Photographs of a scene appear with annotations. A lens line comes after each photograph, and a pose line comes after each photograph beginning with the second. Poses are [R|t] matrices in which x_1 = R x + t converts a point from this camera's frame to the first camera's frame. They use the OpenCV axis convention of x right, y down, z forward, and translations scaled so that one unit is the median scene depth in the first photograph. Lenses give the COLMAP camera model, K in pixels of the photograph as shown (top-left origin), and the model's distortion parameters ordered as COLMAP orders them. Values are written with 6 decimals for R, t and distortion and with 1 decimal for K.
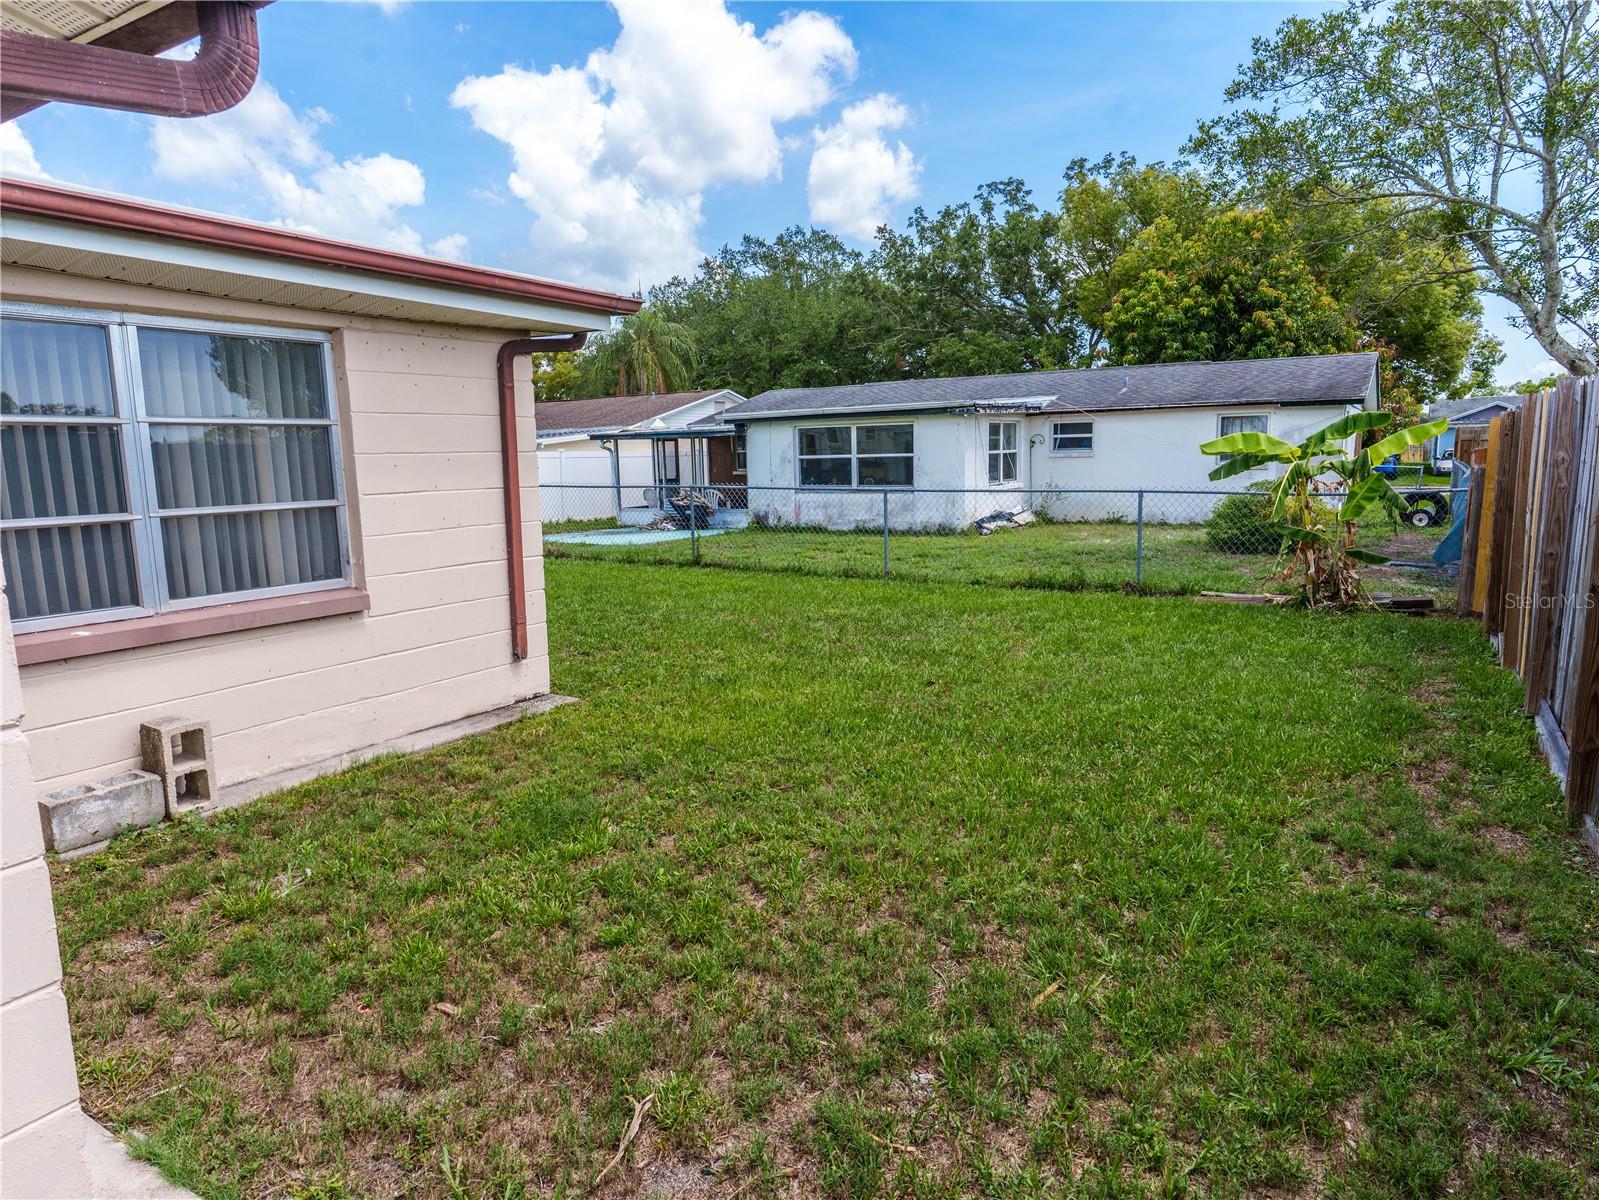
lens RADIAL K [[976.9, 0, 799.5], [0, 976.9, 600.0], [0, 0, 1]] dist [0.001047, 0.000258]
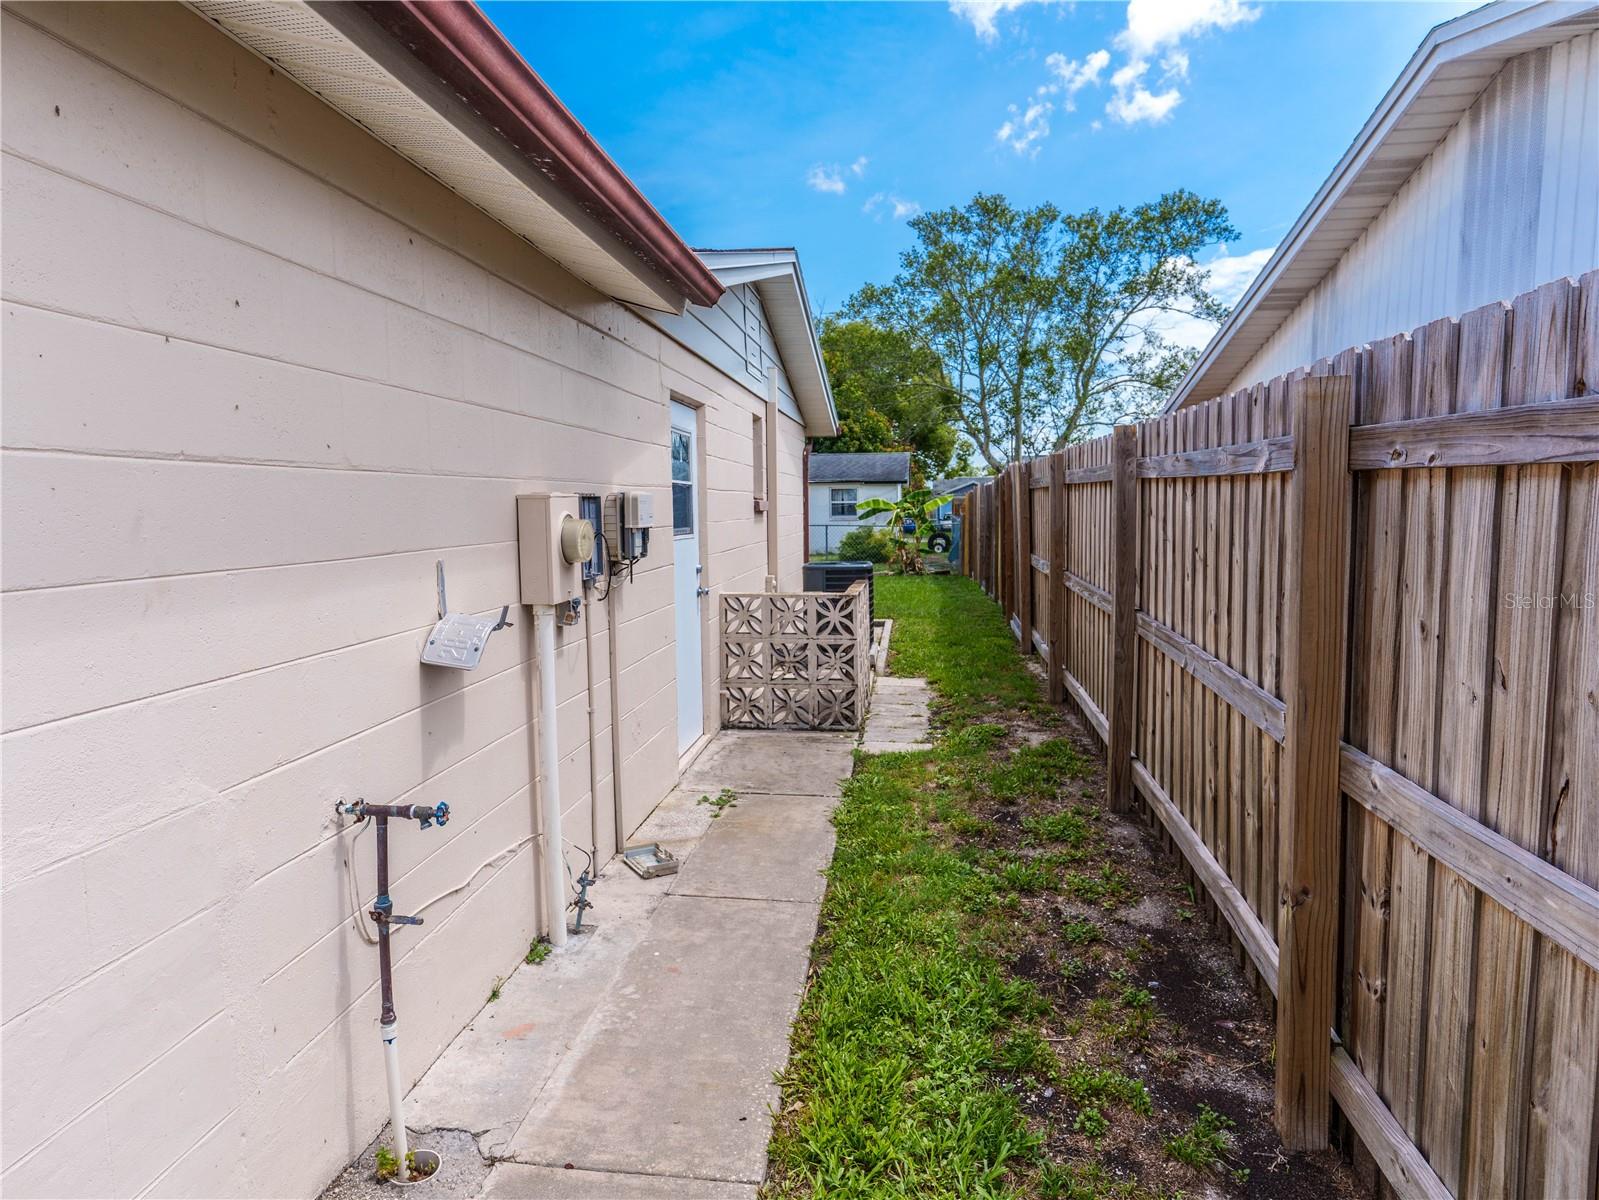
lens RADIAL K [[976.9, 0, 799.5], [0, 976.9, 600.0], [0, 0, 1]] dist [0.001047, 0.000258]
pose [[0.907300, -0.027492, 0.419585, -0.317677], [0.054209, 0.997181, -0.051884, 0.082757], [-0.416976, 0.069820, 0.906232, -0.463438]]
